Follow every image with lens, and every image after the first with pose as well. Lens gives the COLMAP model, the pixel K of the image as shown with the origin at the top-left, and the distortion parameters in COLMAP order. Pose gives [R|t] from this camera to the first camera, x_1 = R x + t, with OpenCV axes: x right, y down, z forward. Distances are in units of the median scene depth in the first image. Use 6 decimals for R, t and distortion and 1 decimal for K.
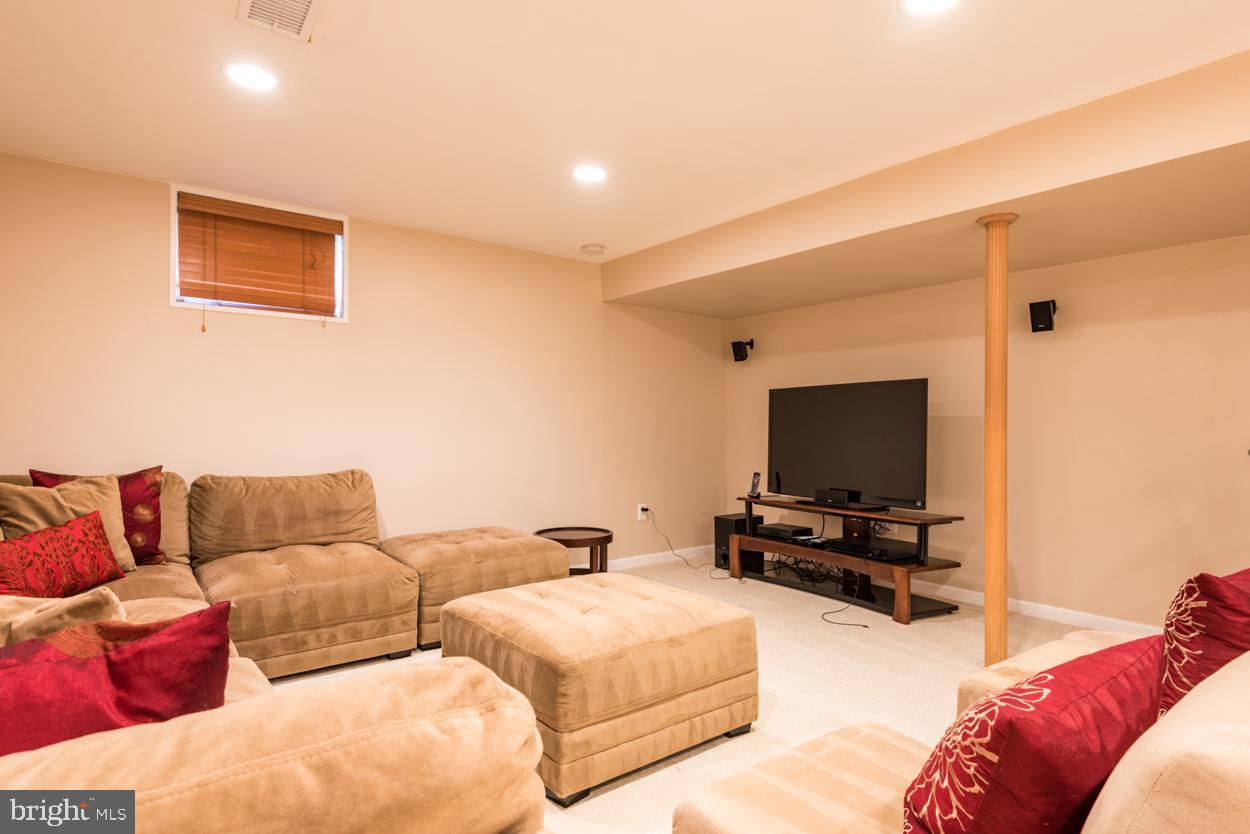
lens RADIAL K [[669.8, 0, 623.5], [0, 669.8, 412.4], [0, 0, 1]] dist [0.012924, -0.002054]
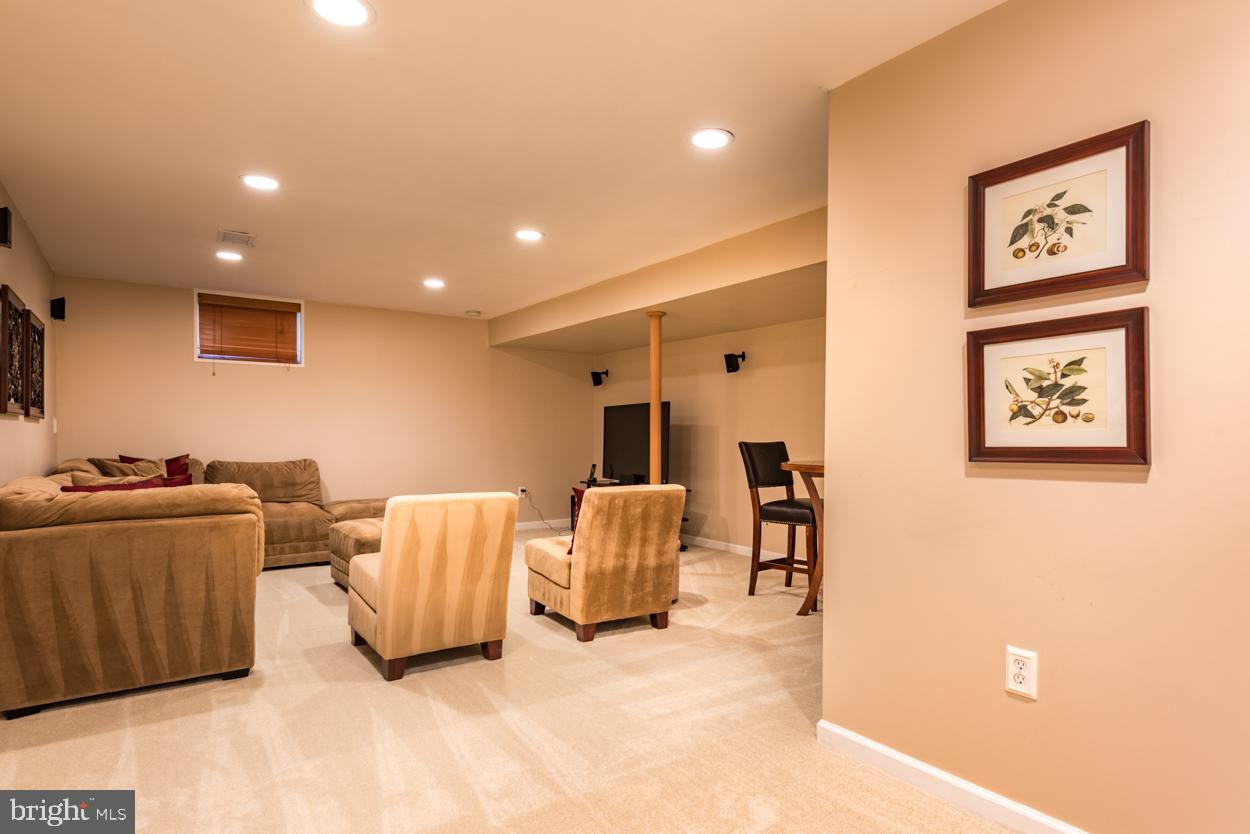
lens RADIAL K [[669.8, 0, 627.4], [0, 669.8, 426.0], [0, 0, 1]] dist [0.012924, -0.002054]
pose [[0.999212, -0.000741, -0.039672, 0.451258], [0.001055, 0.999968, 0.007885, -0.006111], [0.039665, -0.007920, 0.999182, -0.607332]]
